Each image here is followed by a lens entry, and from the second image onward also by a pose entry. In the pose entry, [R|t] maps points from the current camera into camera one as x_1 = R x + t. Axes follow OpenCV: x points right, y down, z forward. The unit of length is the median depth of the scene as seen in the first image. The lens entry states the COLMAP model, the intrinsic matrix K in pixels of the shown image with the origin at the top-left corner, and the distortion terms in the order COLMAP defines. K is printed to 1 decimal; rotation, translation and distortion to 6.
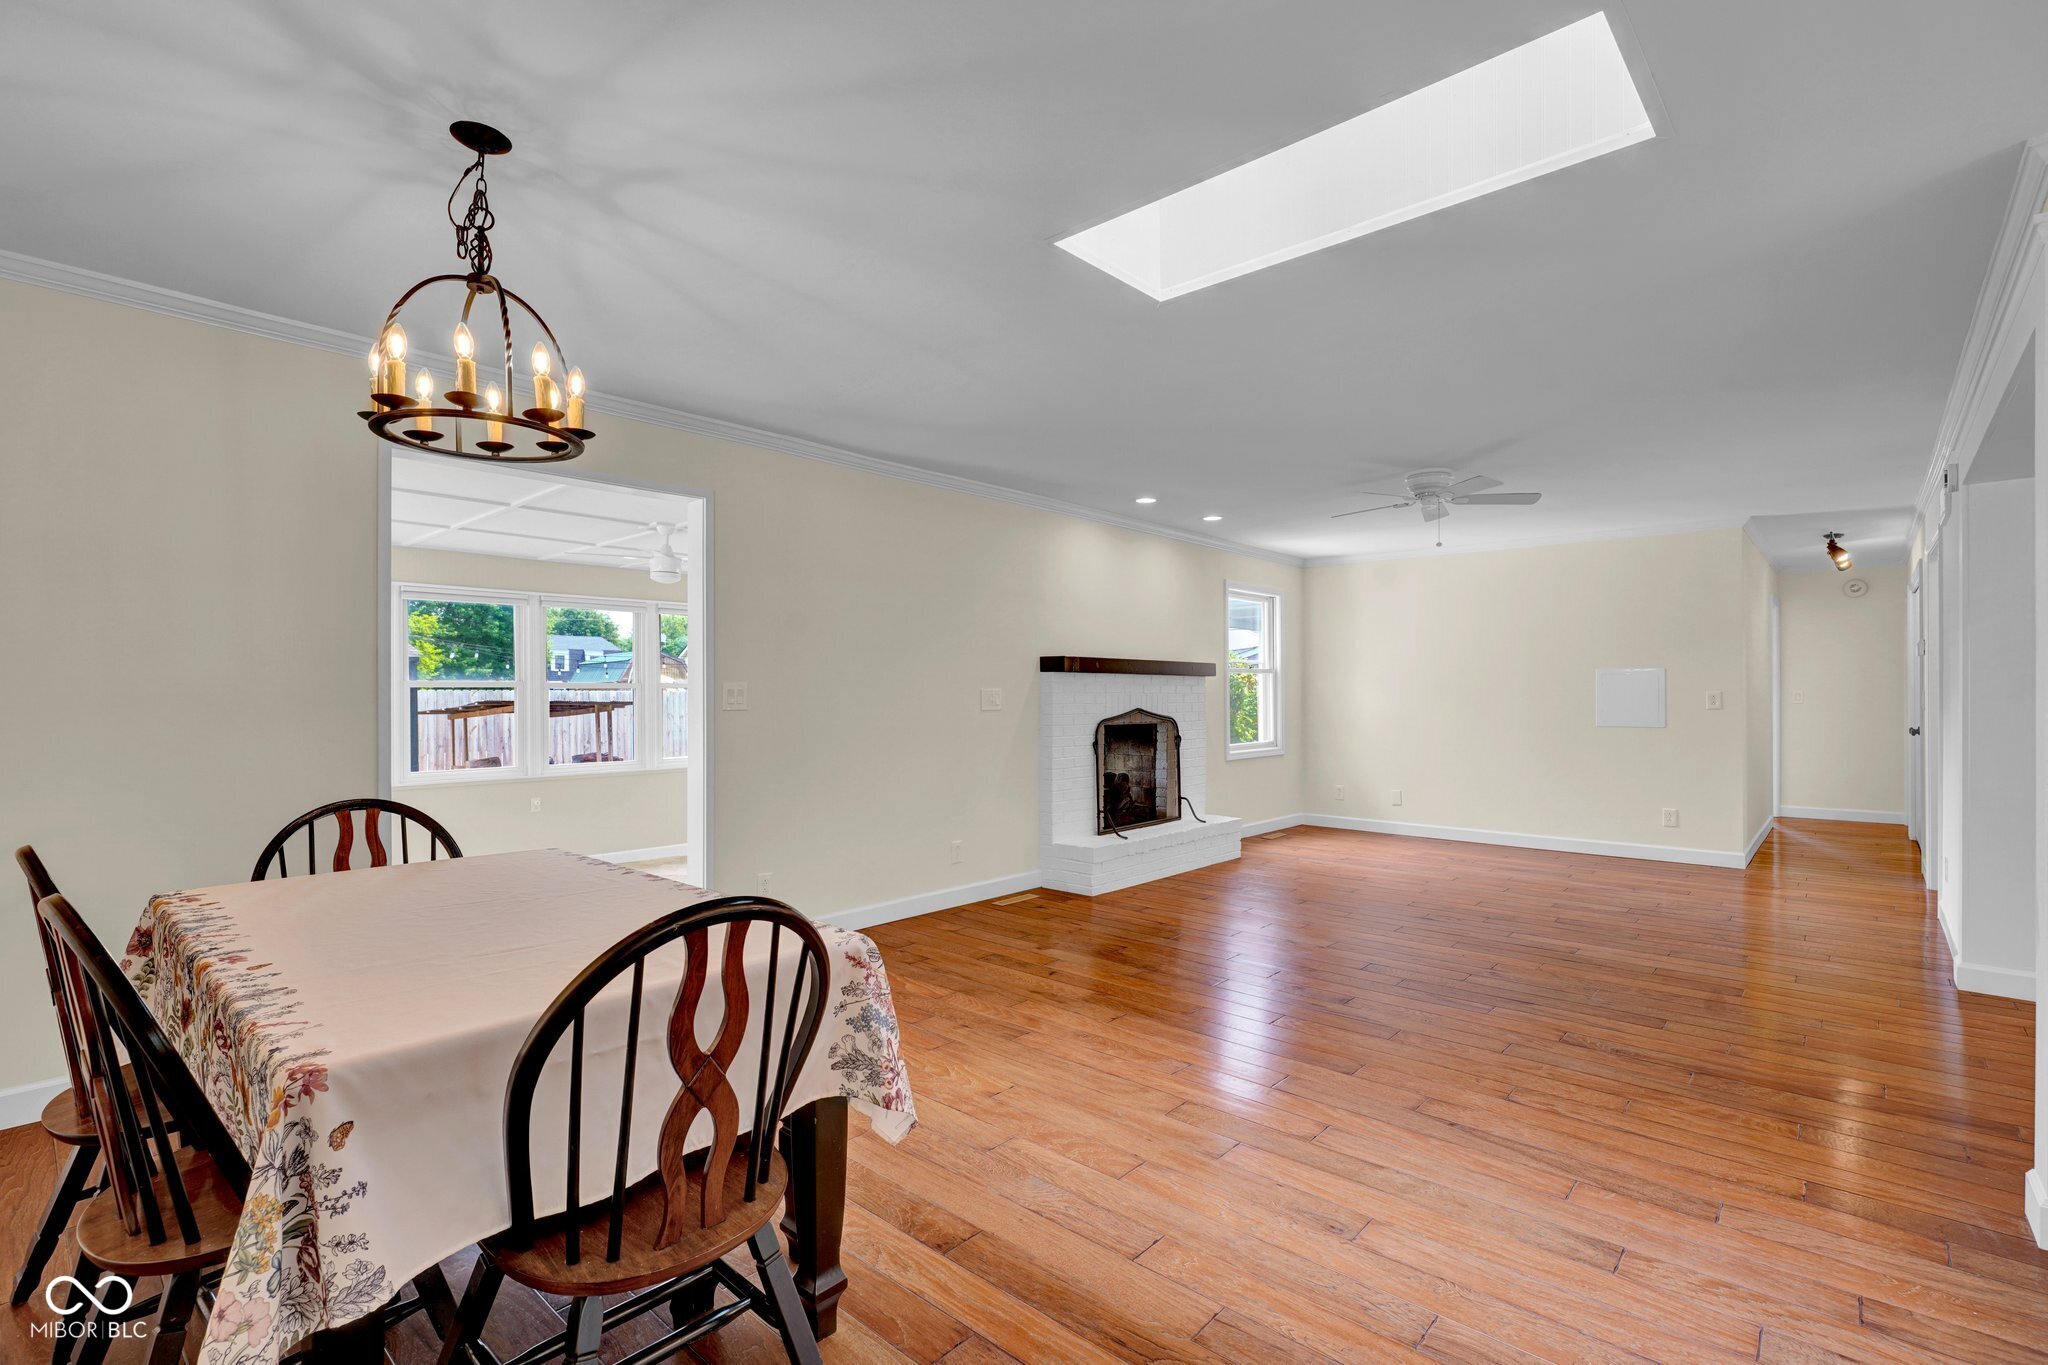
lens RADIAL K [[931.1, 0, 1014.5], [0, 931.1, 684.5], [0, 0, 1]] dist [0.002038, 0.000180]
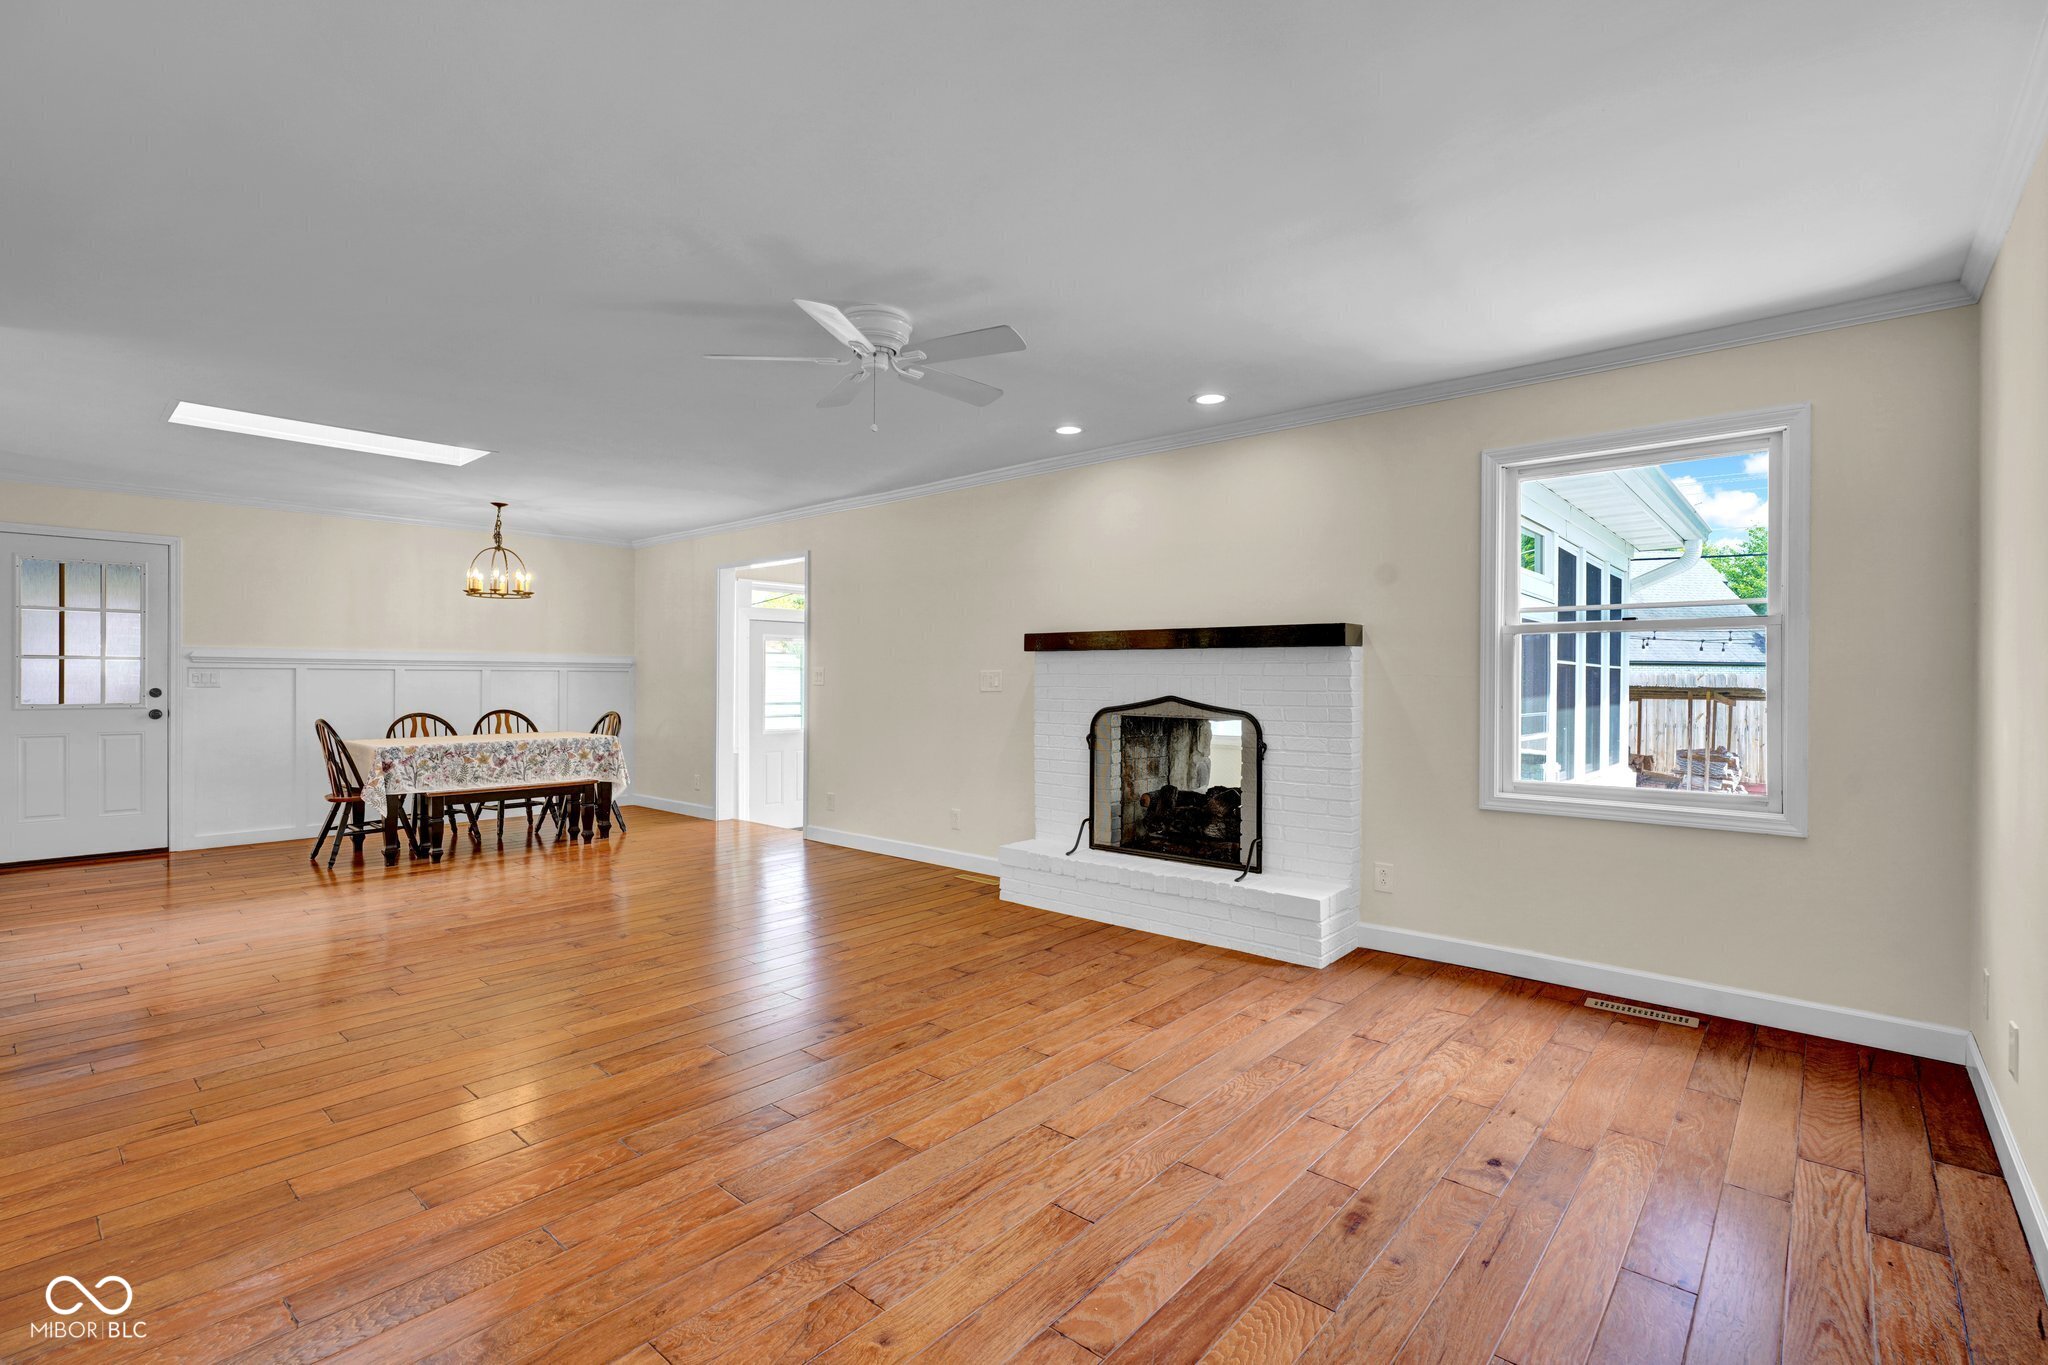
lens RADIAL K [[931.1, 0, 1014.5], [0, 931.1, 689.6], [0, 0, 1]] dist [0.002038, 0.000180]
pose [[0.004819, 0.007934, -0.999957, 0.906482], [0.012822, 0.999886, 0.007995, 0.013939], [0.999906, -0.012860, 0.004717, 0.931535]]
